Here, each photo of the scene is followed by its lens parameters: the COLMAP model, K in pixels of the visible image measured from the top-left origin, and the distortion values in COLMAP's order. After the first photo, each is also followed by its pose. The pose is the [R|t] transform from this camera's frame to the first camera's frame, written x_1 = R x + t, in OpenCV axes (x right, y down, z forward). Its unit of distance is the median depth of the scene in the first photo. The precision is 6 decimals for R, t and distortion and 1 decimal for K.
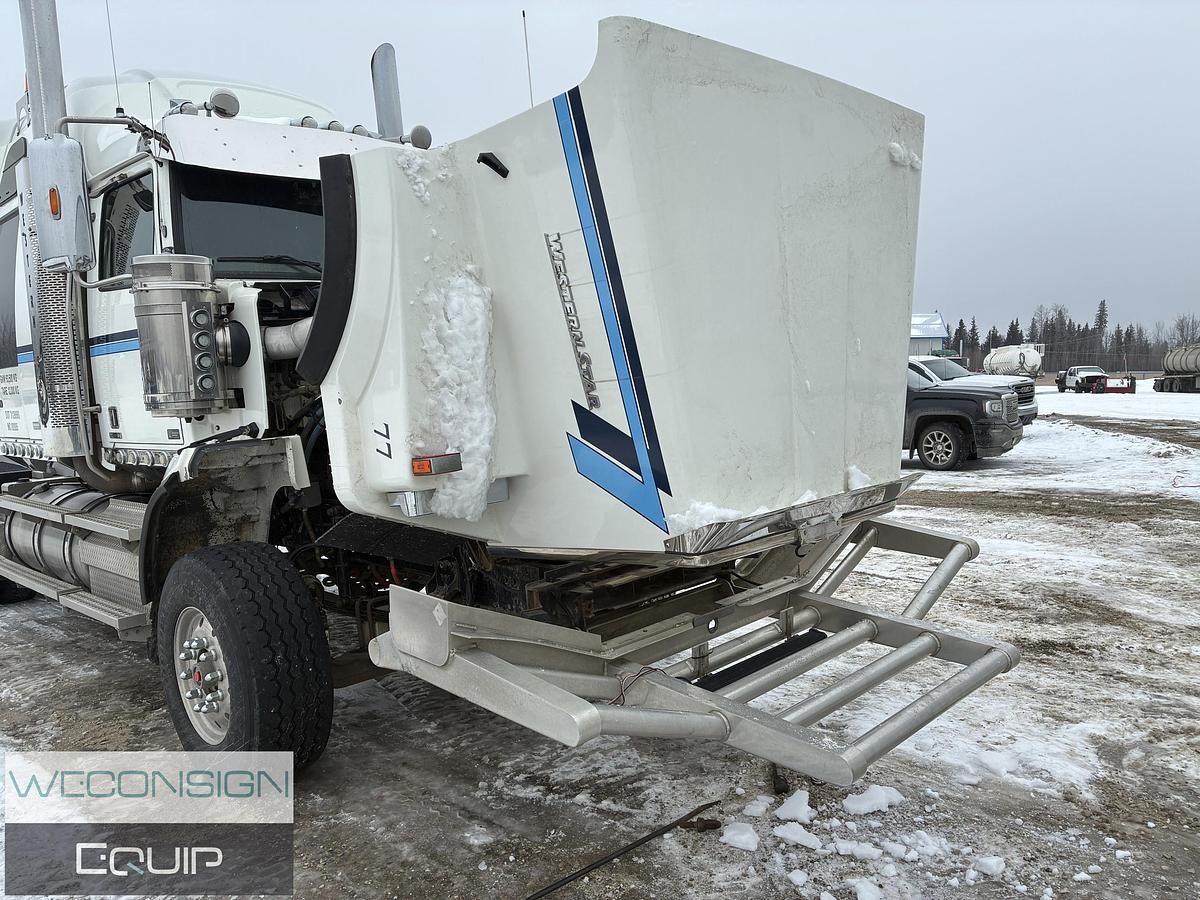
lens RADIAL K [[913.0, 0, 605.7], [0, 913.0, 457.0], [0, 0, 1]] dist [0.046746, -0.050254]
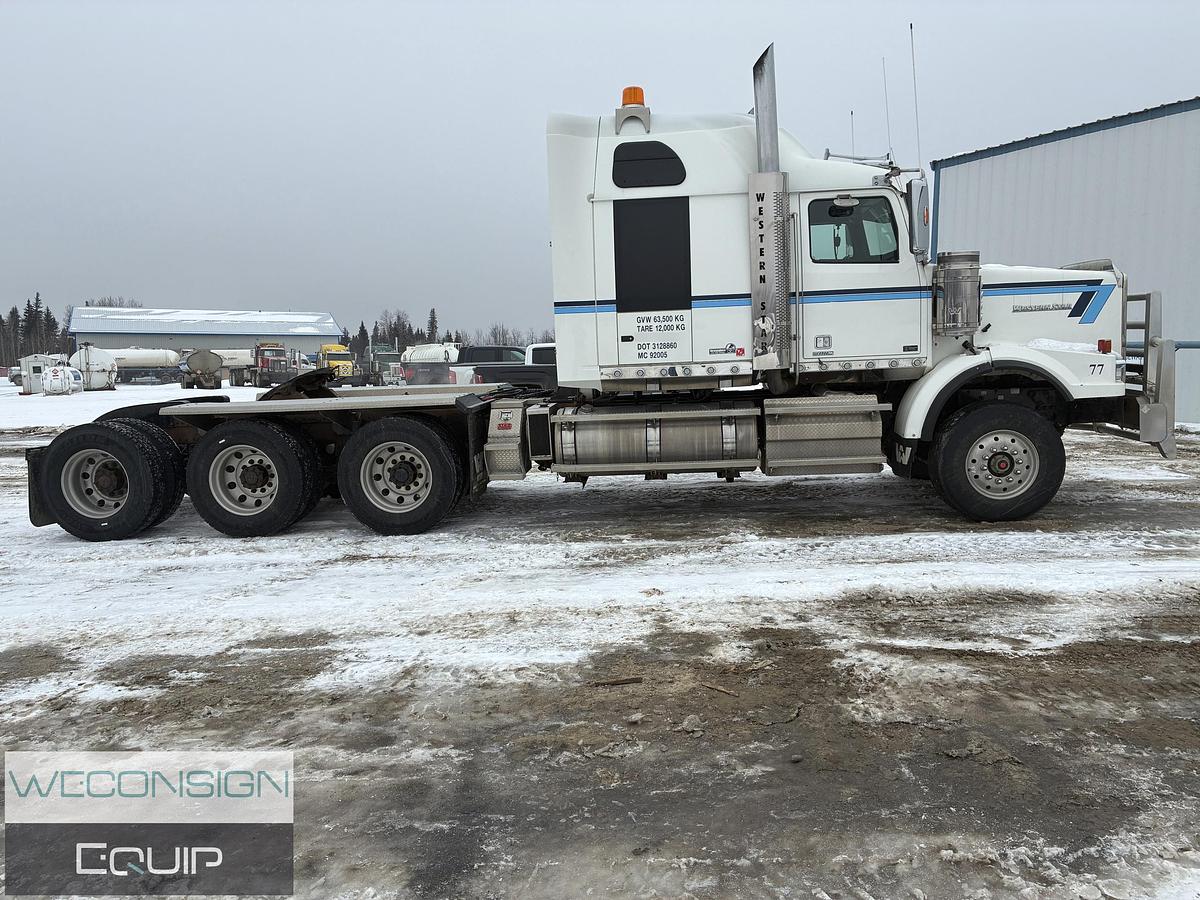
lens RADIAL K [[913.0, 0, 596.4], [0, 913.0, 448.3], [0, 0, 1]] dist [0.046746, -0.050254]
pose [[0.773617, -0.053098, 0.631425, -2.256883], [0.059164, 0.998183, 0.011452, 0.121337], [-0.630886, 0.028498, 0.775352, 0.014319]]
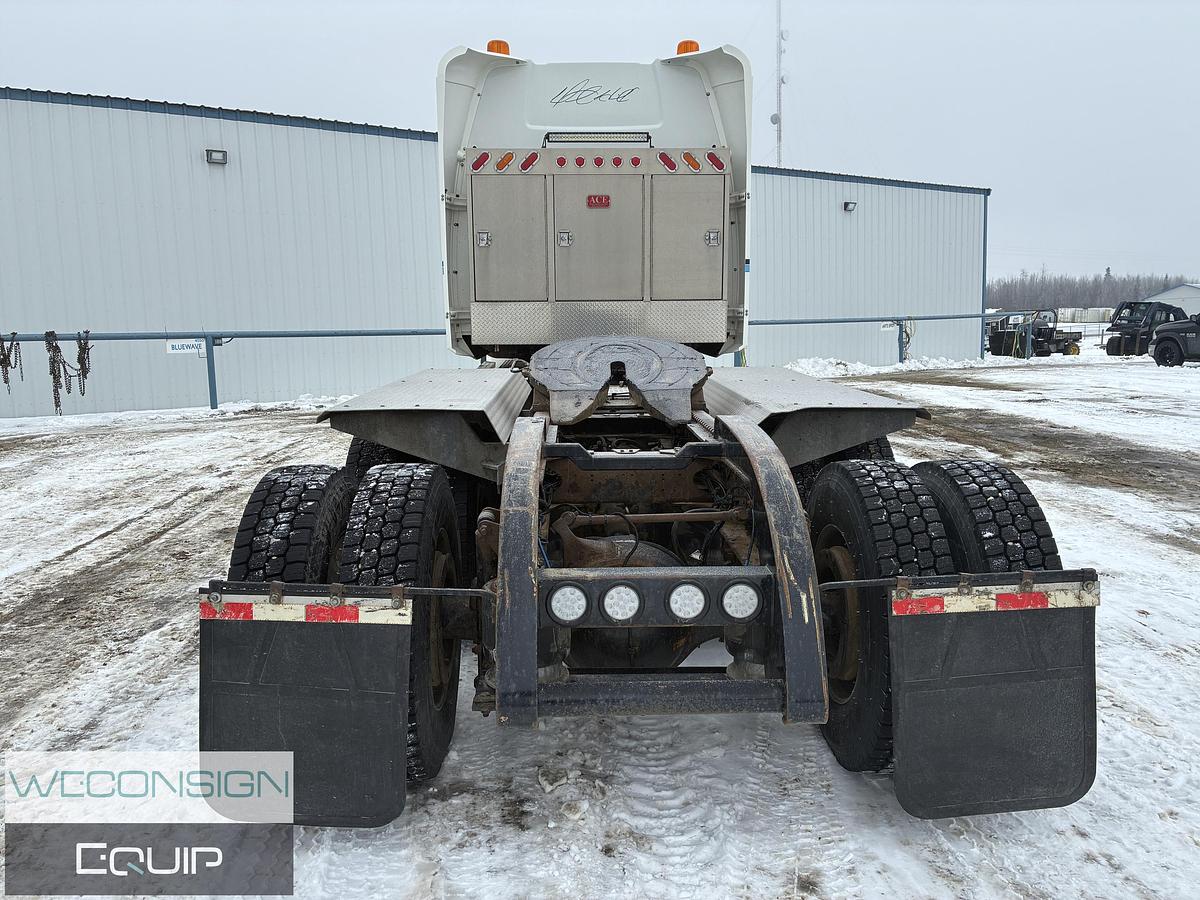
lens RADIAL K [[913.0, 0, 596.9], [0, 913.0, 449.0], [0, 0, 1]] dist [0.046746, -0.050254]
pose [[-0.720551, -0.049370, 0.691642, -2.129109], [0.112883, 0.975804, 0.187255, -0.179487], [-0.684151, 0.213001, -0.697544, 3.123717]]
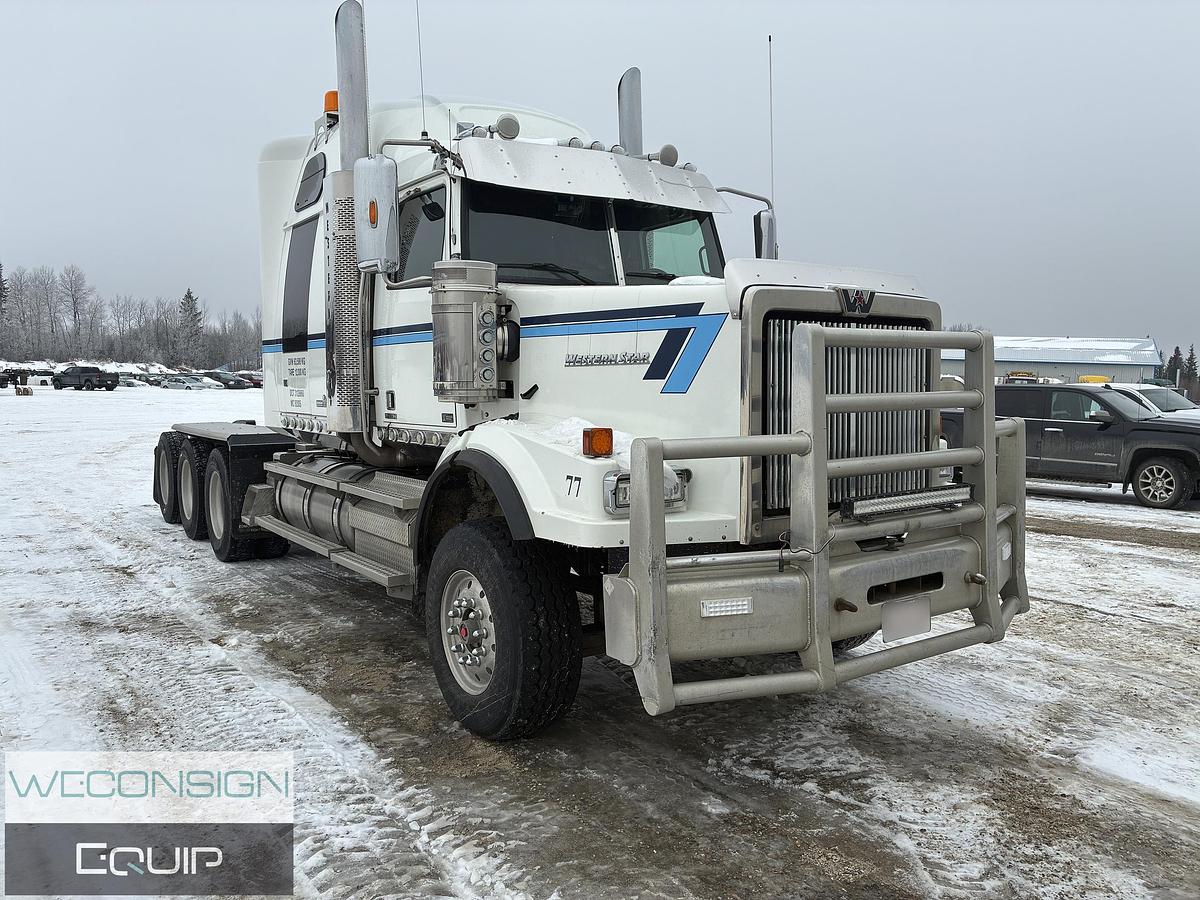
lens RADIAL K [[913.0, 0, 602.3], [0, 913.0, 445.7], [0, 0, 1]] dist [0.046746, -0.050254]
pose [[0.981281, 0.065739, -0.181016, -0.084028], [-0.069377, 0.997495, -0.013833, 0.012572], [0.179653, 0.026133, 0.983383, -0.077634]]
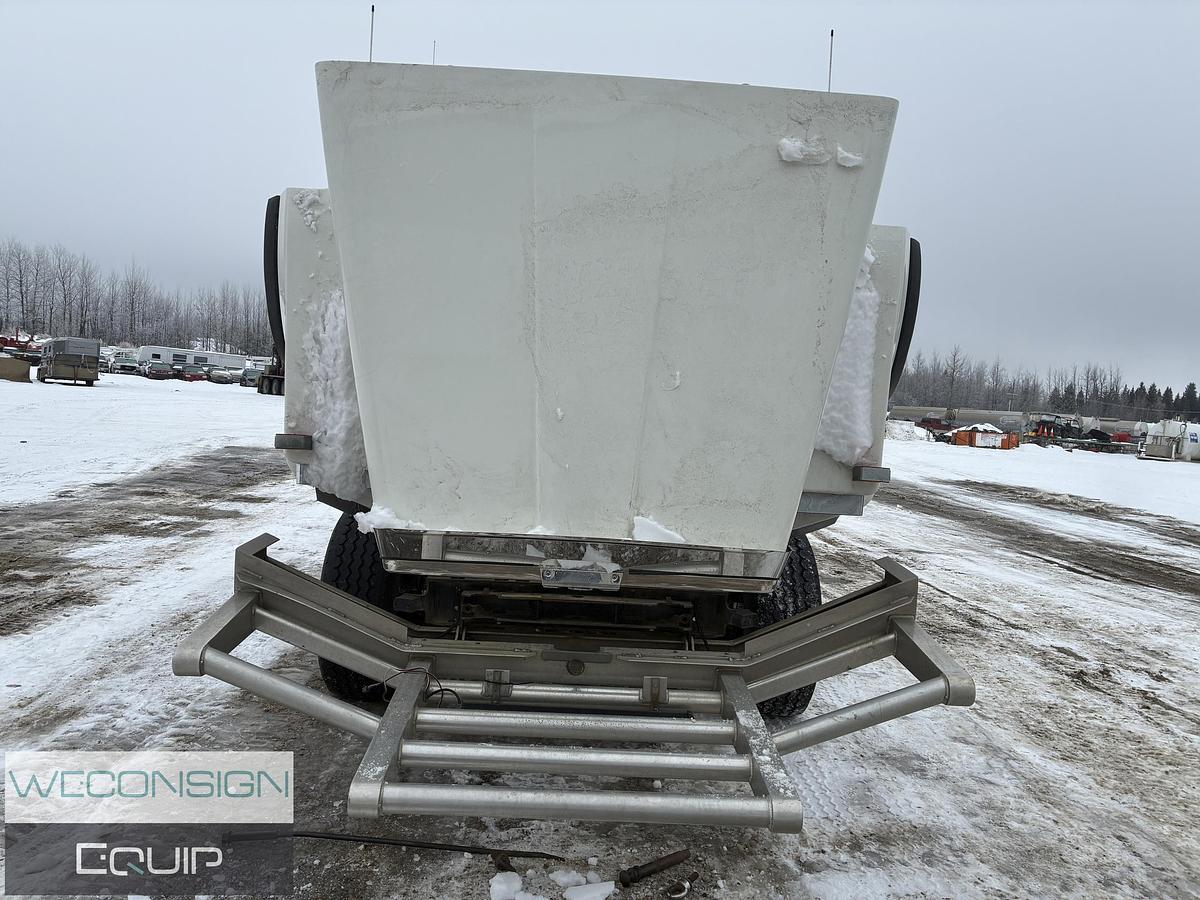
lens RADIAL K [[913.0, 0, 583.3], [0, 913.0, 441.2], [0, 0, 1]] dist [0.046746, -0.050254]
pose [[0.710895, 0.124055, -0.692270, 0.641590], [-0.163135, 0.986560, 0.009267, -0.046423], [0.684116, 0.106346, 0.721579, 0.263975]]
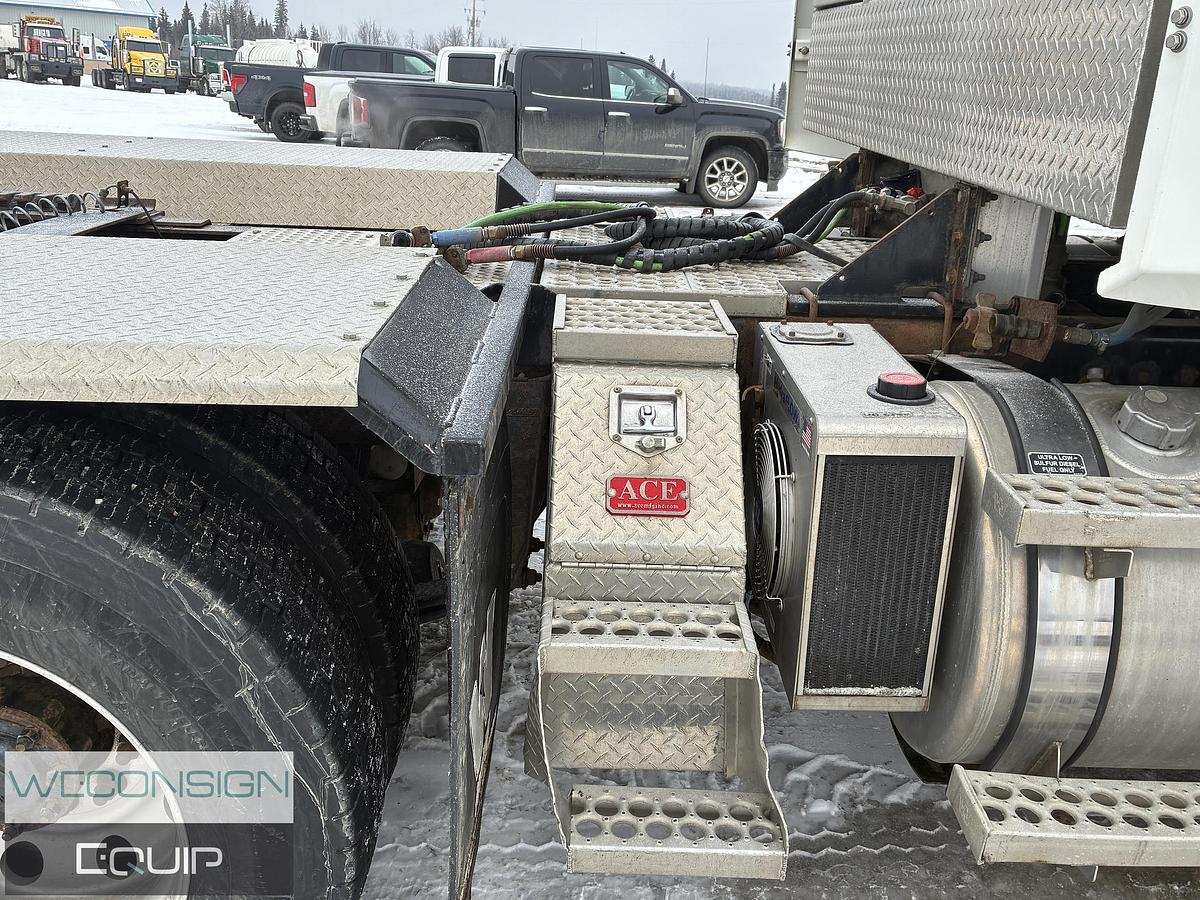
lens RADIAL K [[1056.2, 0, 603.5], [0, 1056.2, 442.1], [0, 0, 1]] dist [0.029159, -0.013264]
pose [[0.702370, -0.165630, 0.692273, -1.397057], [-0.008043, 0.970643, 0.240391, -0.030551], [-0.711766, -0.174411, 0.680419, 1.484744]]
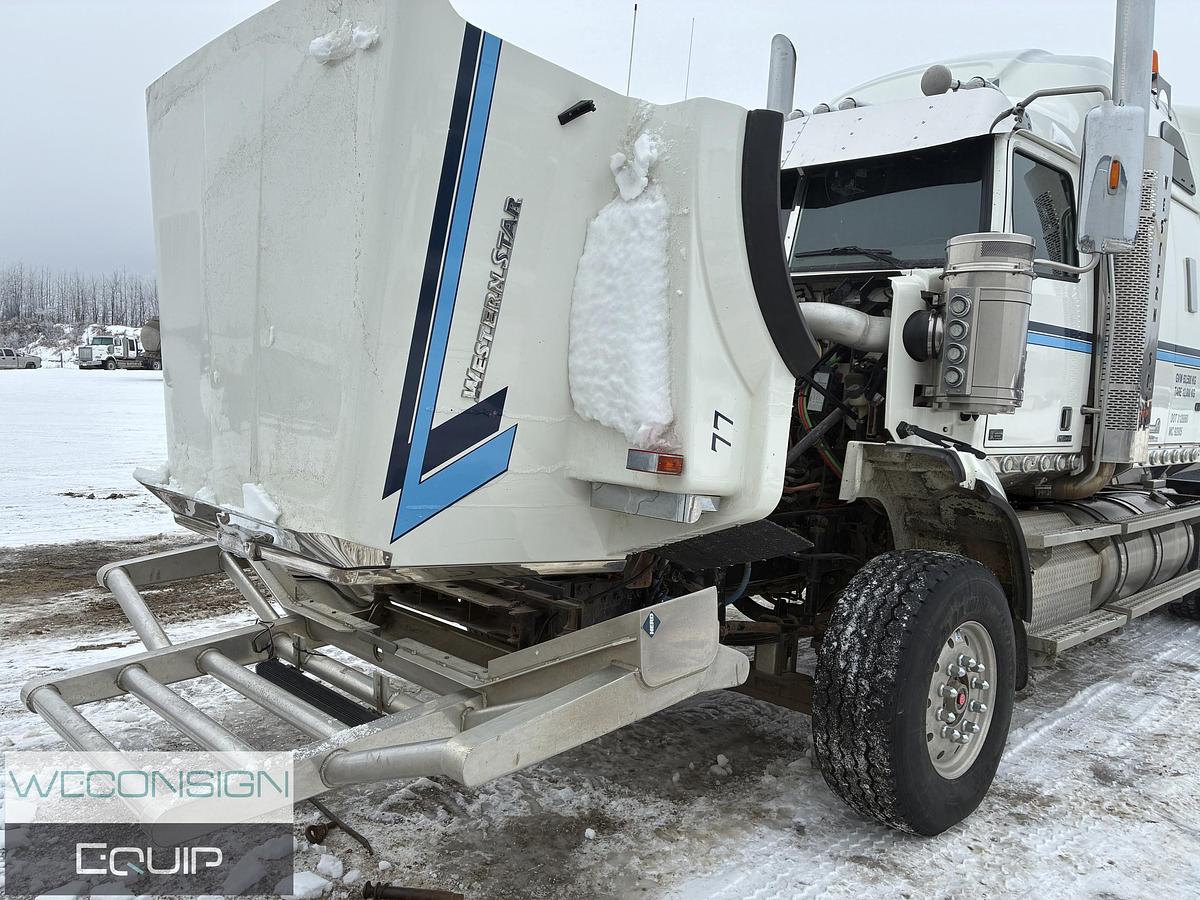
lens RADIAL K [[913.0, 0, 580.0], [0, 913.0, 443.5], [0, 0, 1]] dist [0.046746, -0.050254]
pose [[-0.024527, 0.122173, -0.992206, 0.833619], [-0.140331, 0.982256, 0.124417, -0.130087], [0.989801, 0.142289, -0.006947, 1.010123]]
